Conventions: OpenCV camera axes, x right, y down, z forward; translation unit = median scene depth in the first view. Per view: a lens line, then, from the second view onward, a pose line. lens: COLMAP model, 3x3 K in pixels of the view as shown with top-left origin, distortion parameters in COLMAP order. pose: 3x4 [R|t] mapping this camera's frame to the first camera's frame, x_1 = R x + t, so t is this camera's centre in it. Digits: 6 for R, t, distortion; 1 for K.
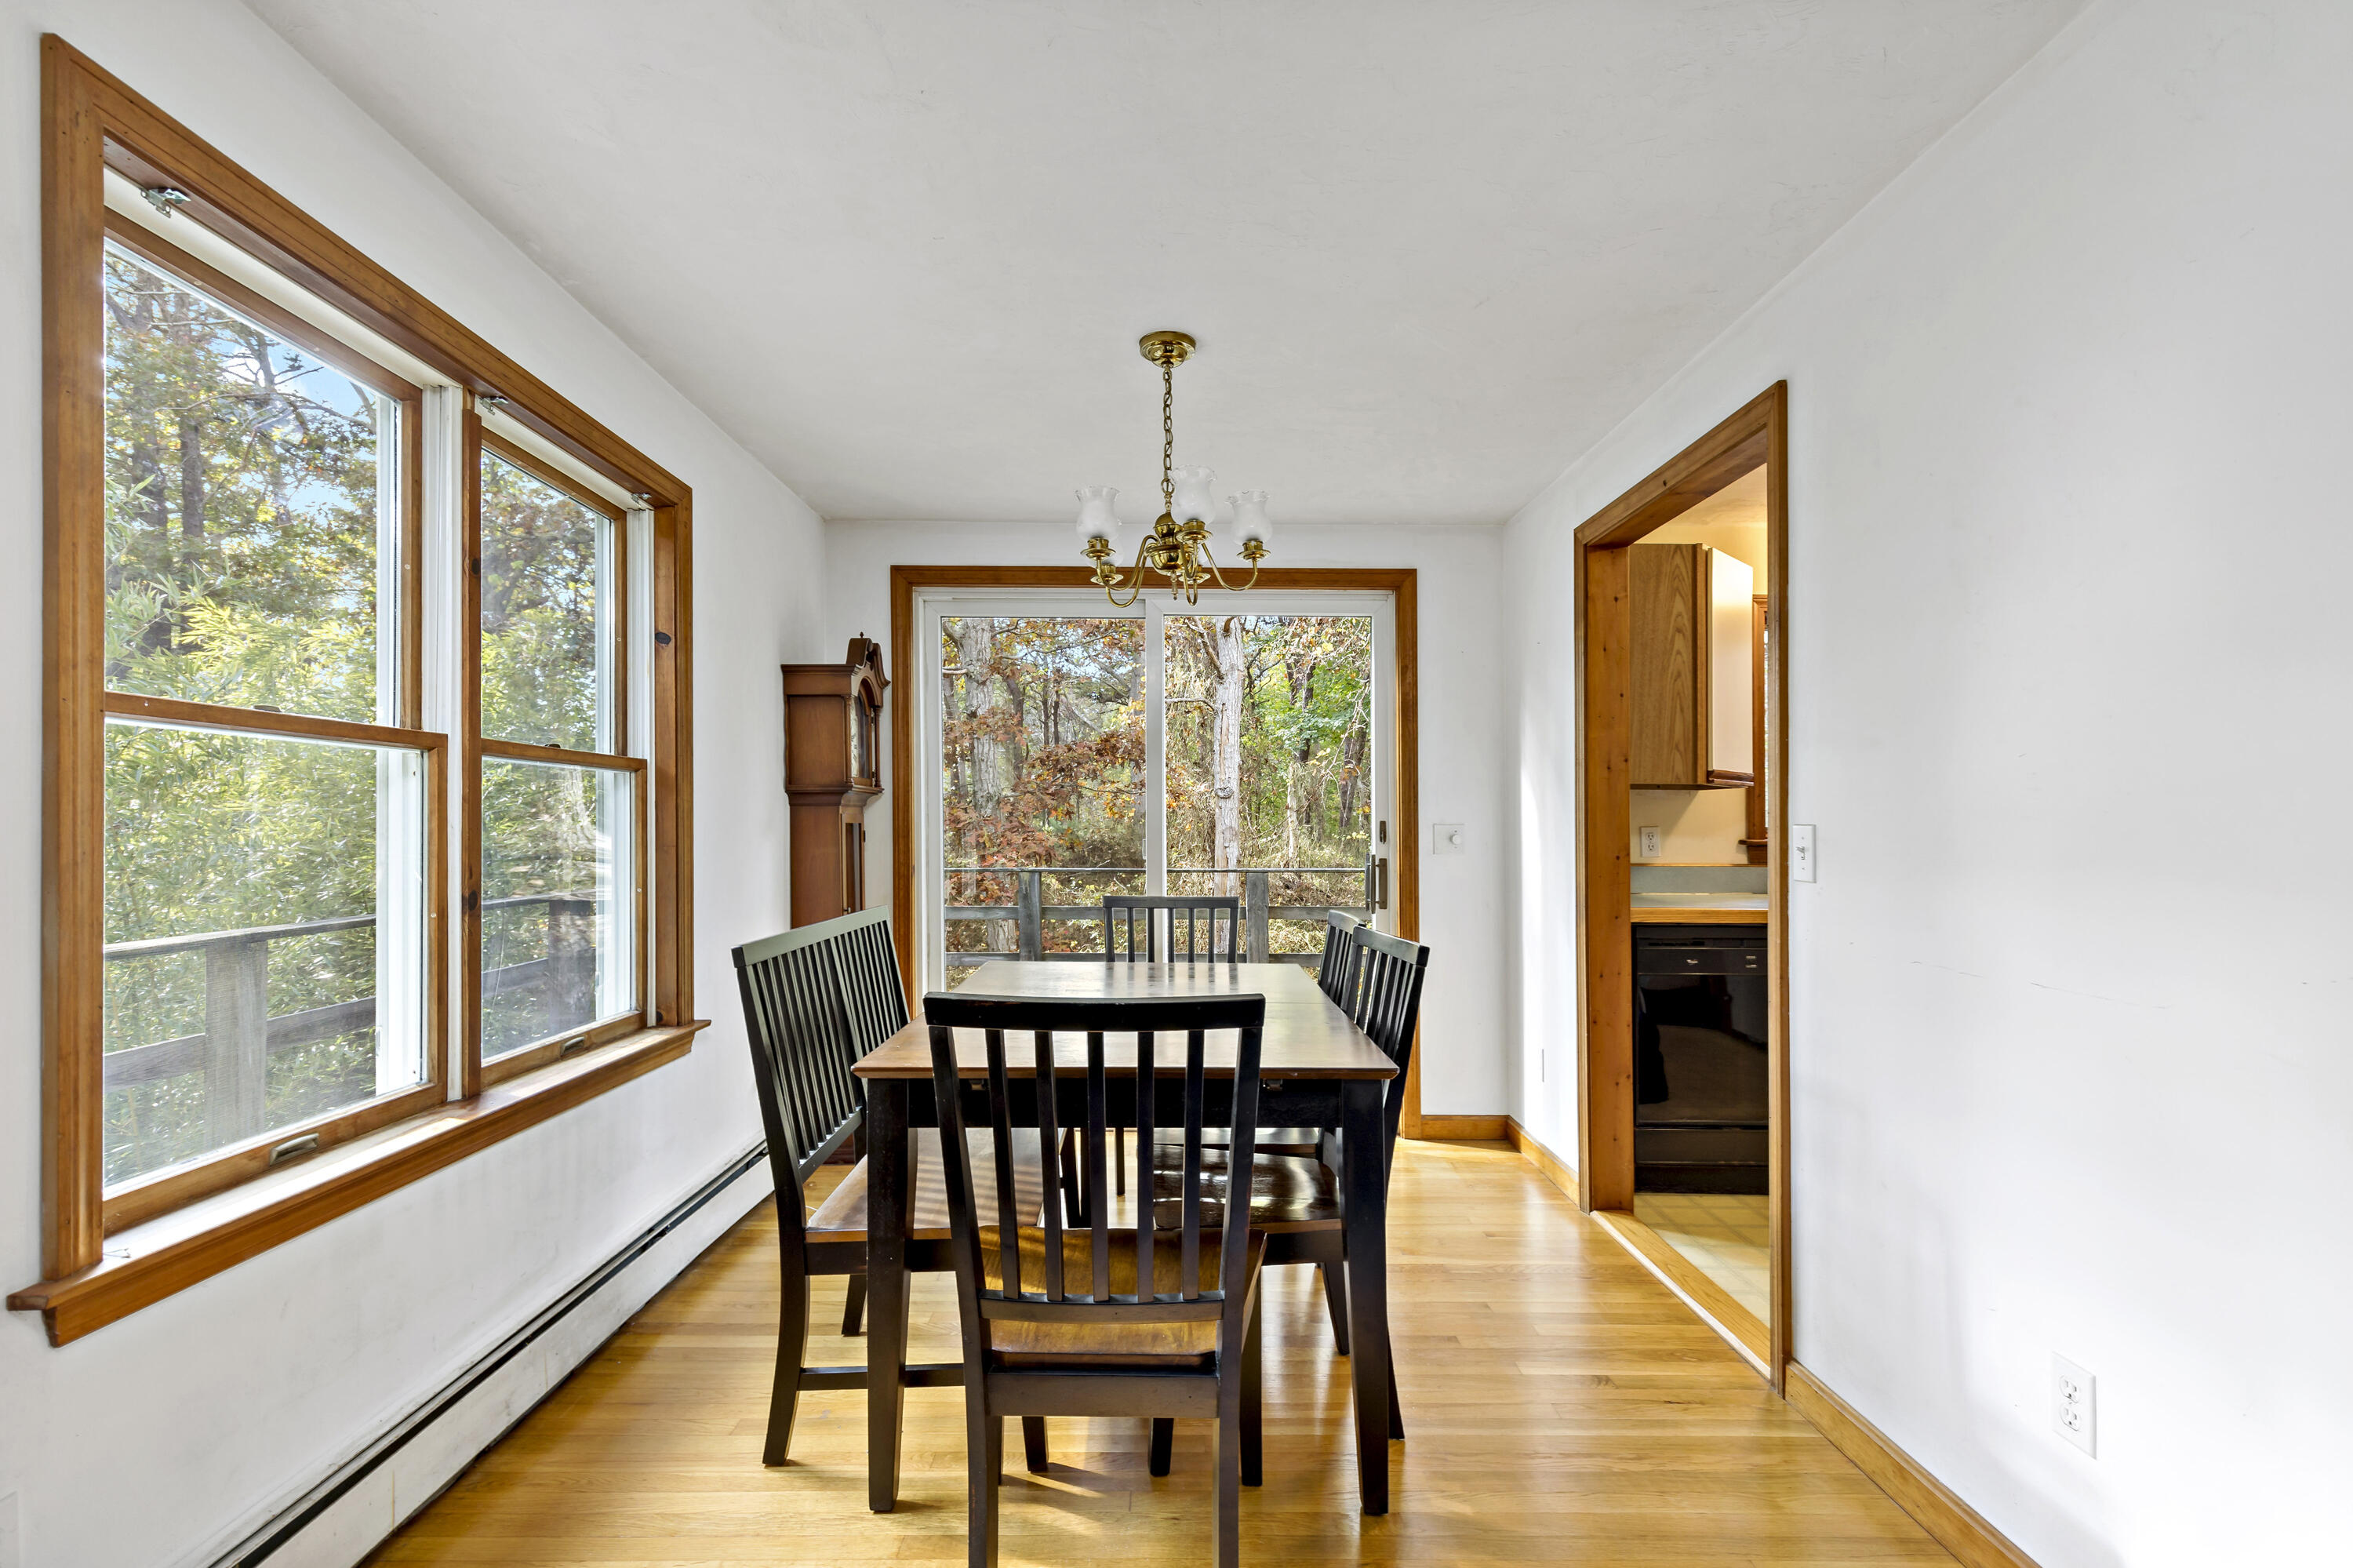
lens RADIAL K [[1075.7, 0, 1179.1], [0, 1075.7, 815.6], [0, 0, 1]] dist [0.020512, -0.000247]
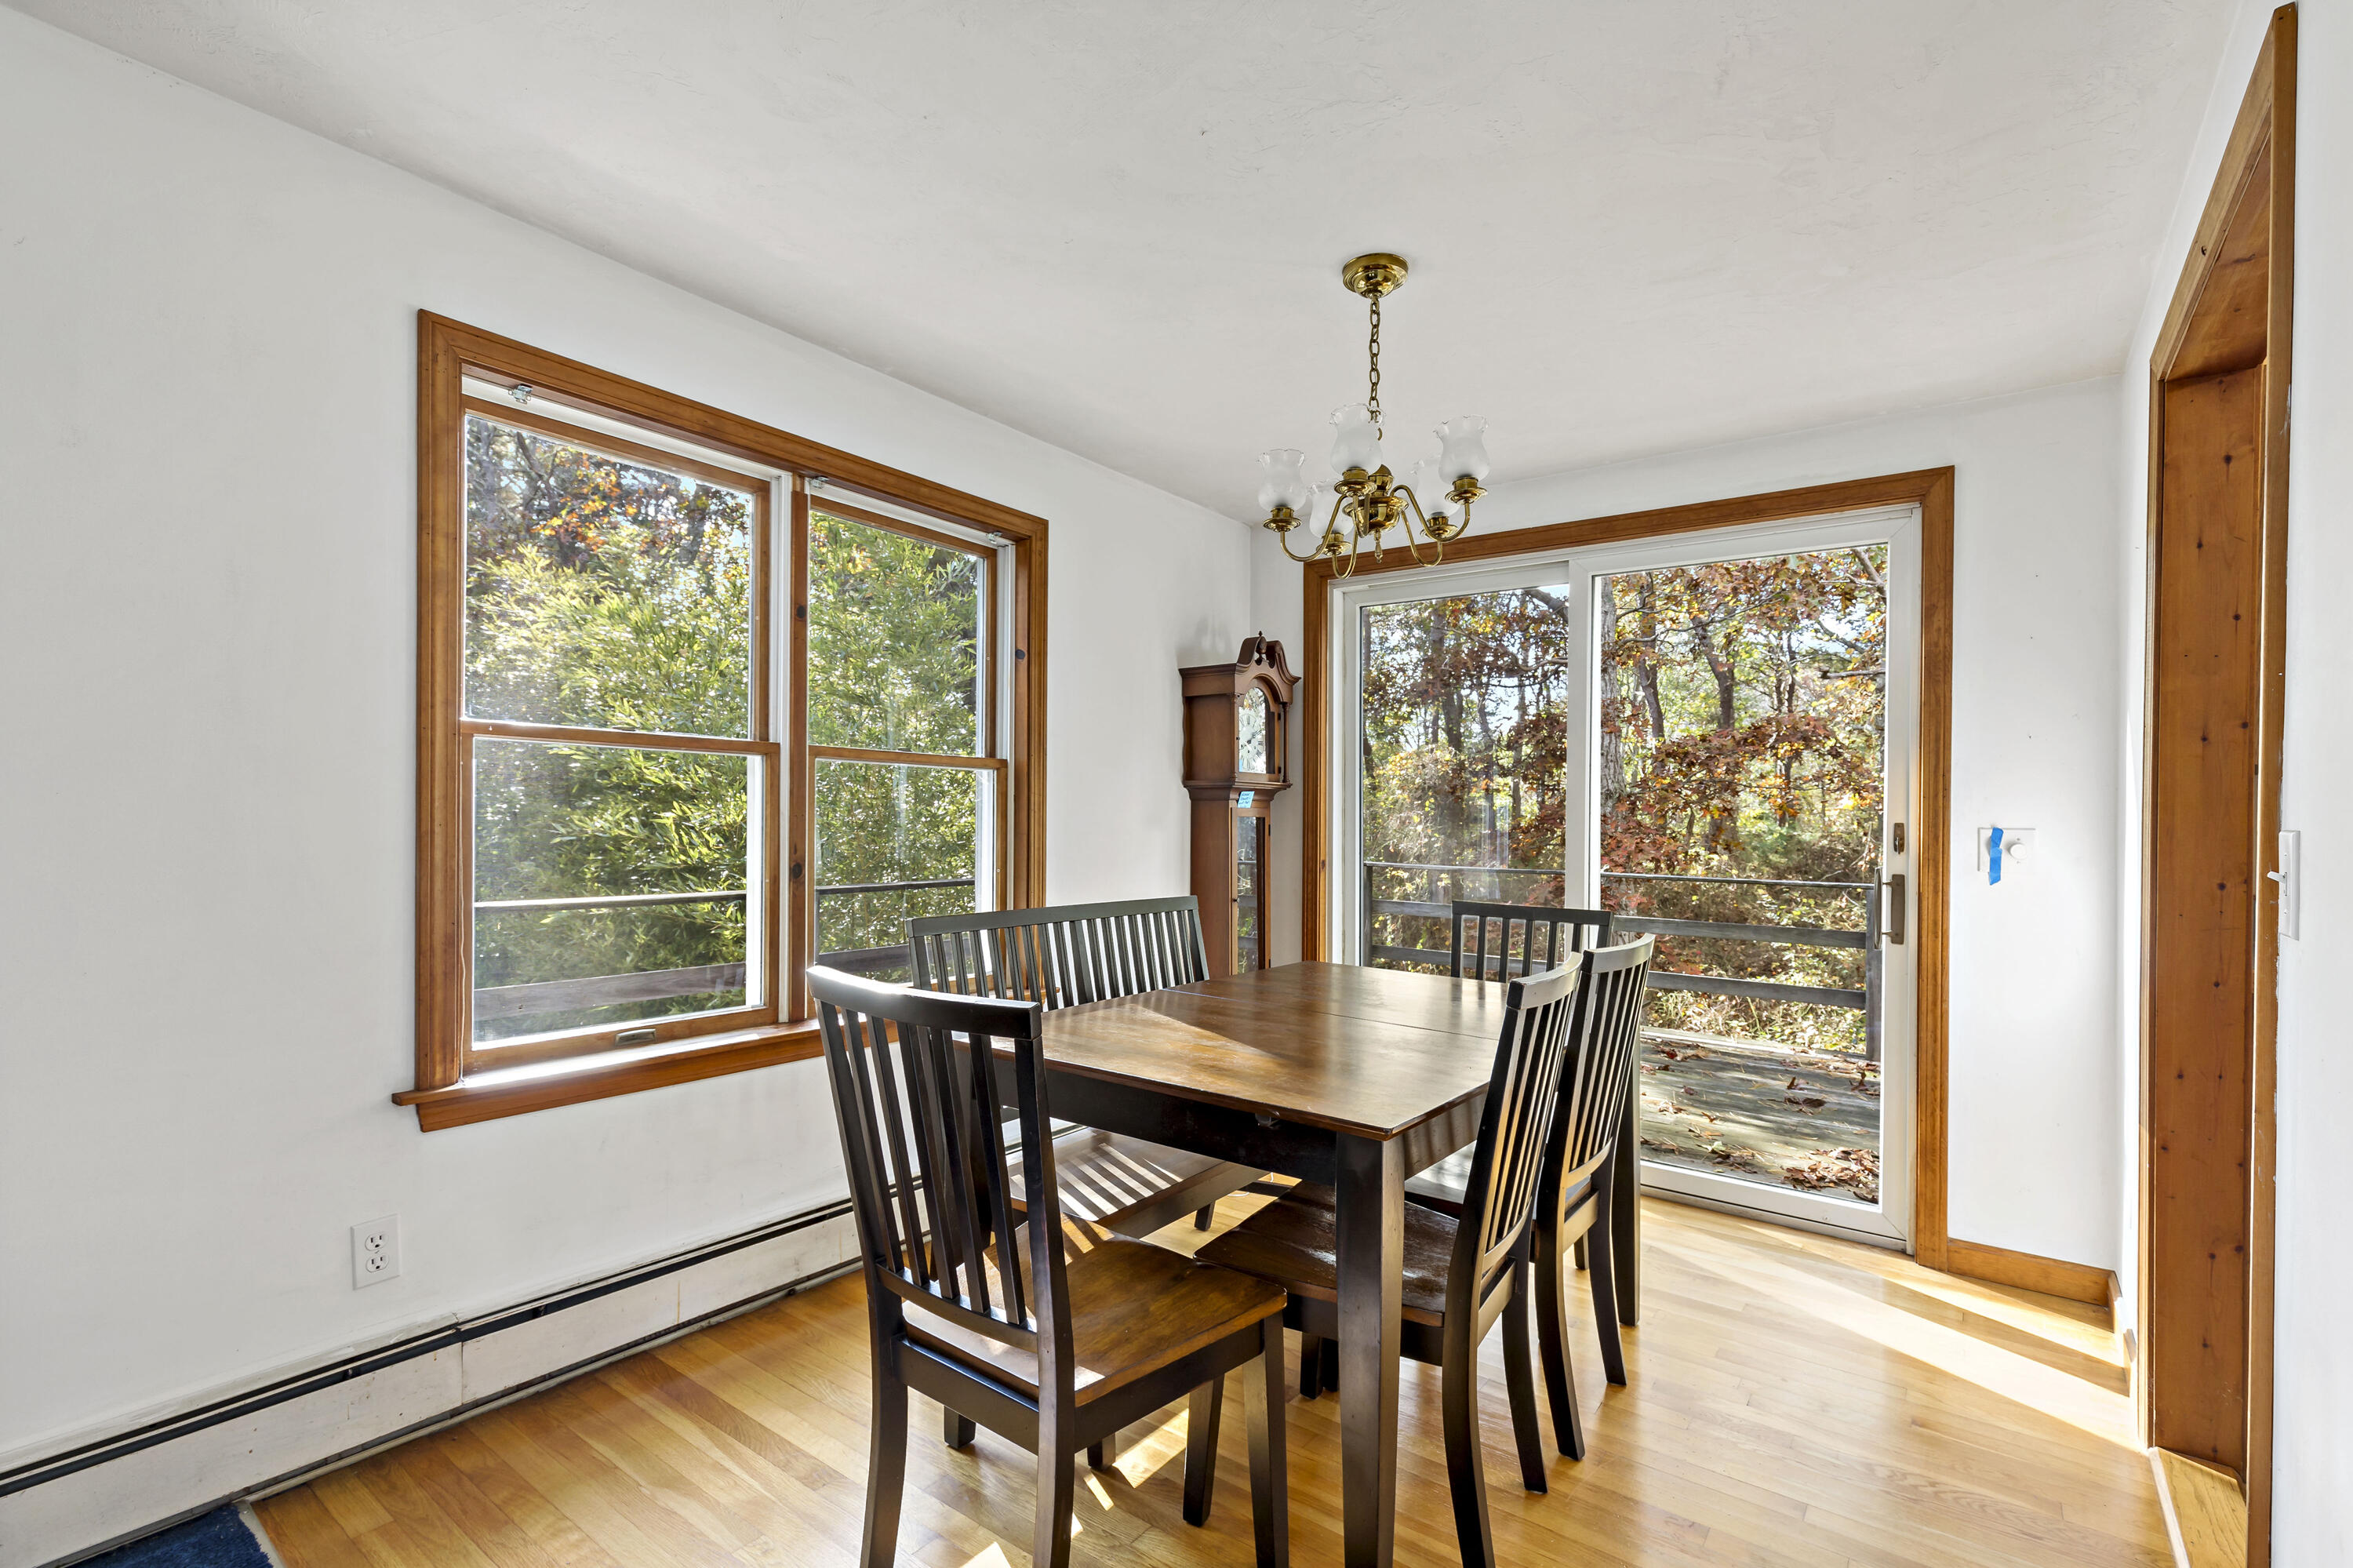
lens RADIAL K [[1080.7, 0, 1176.8], [0, 1080.7, 824.1], [0, 0, 1]] dist [0.008655, -0.000369]
pose [[0.797692, 0.013691, -0.602910, 0.302145], [-0.008790, 0.999900, 0.011076, 0.002880], [0.603001, -0.003535, 0.797732, 0.153127]]
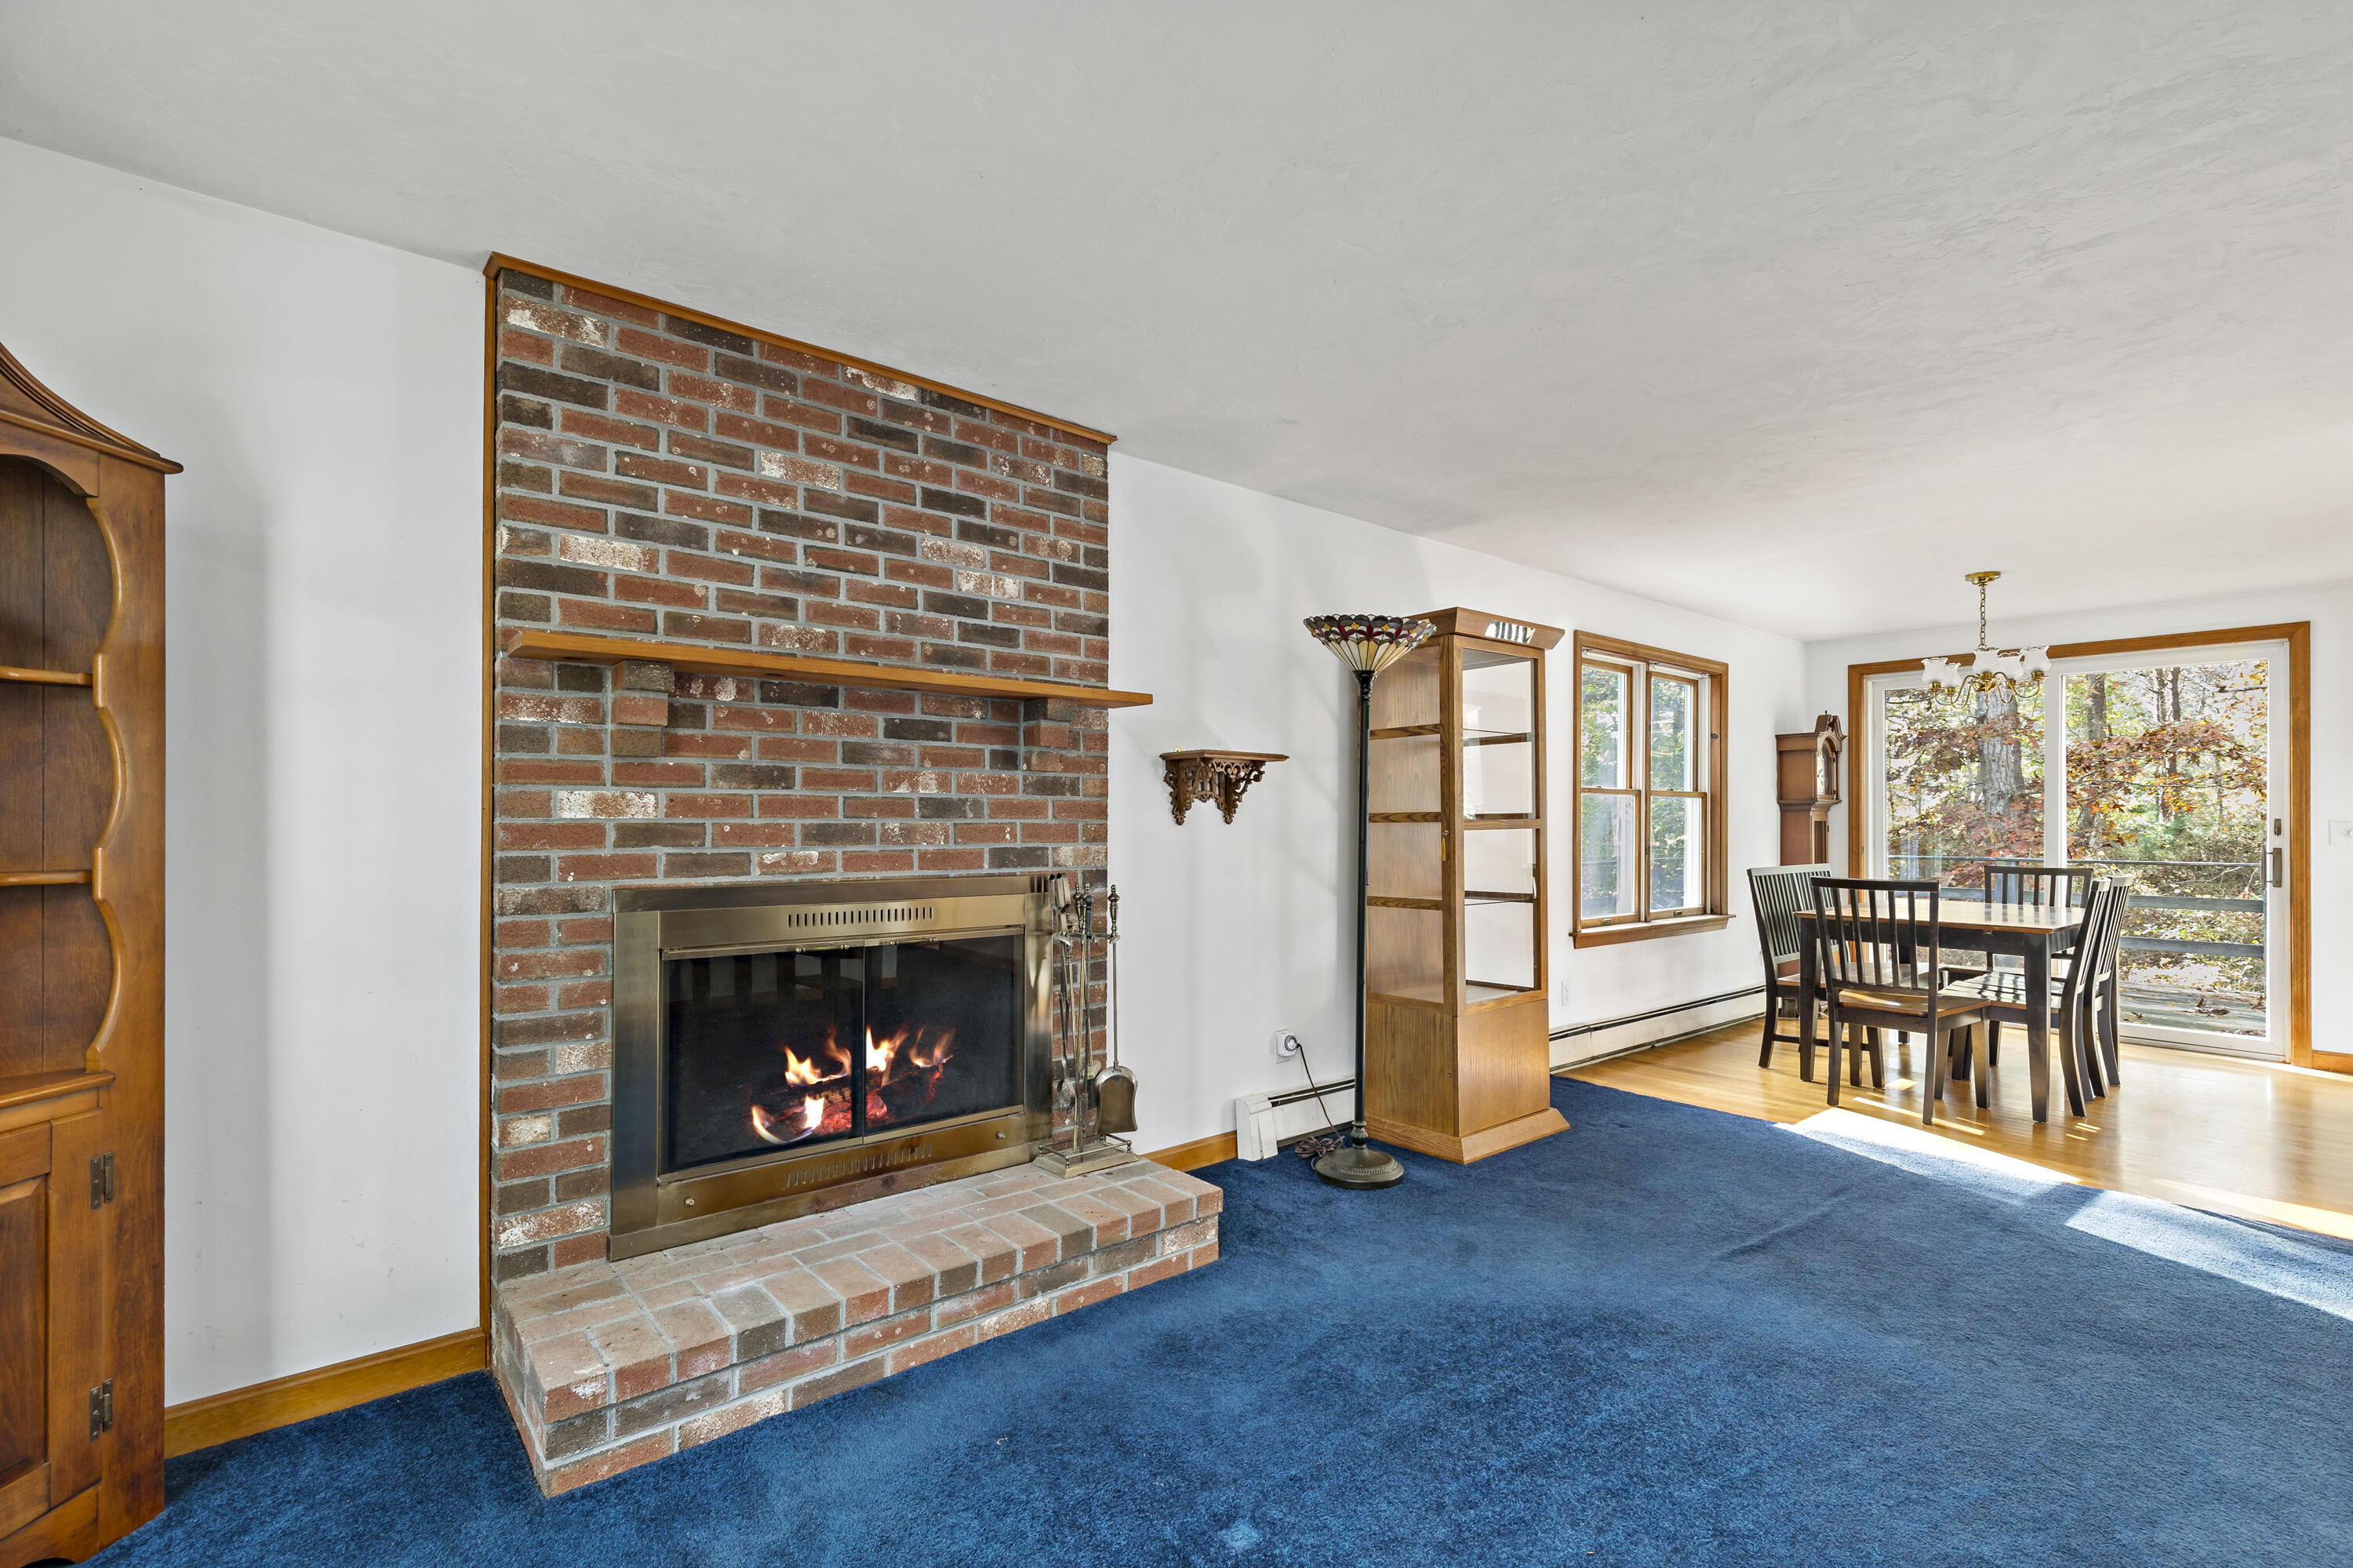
lens RADIAL K [[1035.5, 0, 1208.5], [0, 1035.5, 823.5], [0, 0, 1]] dist [0.002258, -0.000427]
pose [[0.636022, 0.002838, -0.771666, 0.414756], [0.004992, 0.999957, 0.007791, -0.007414], [0.771655, -0.008807, 0.635981, -0.951927]]
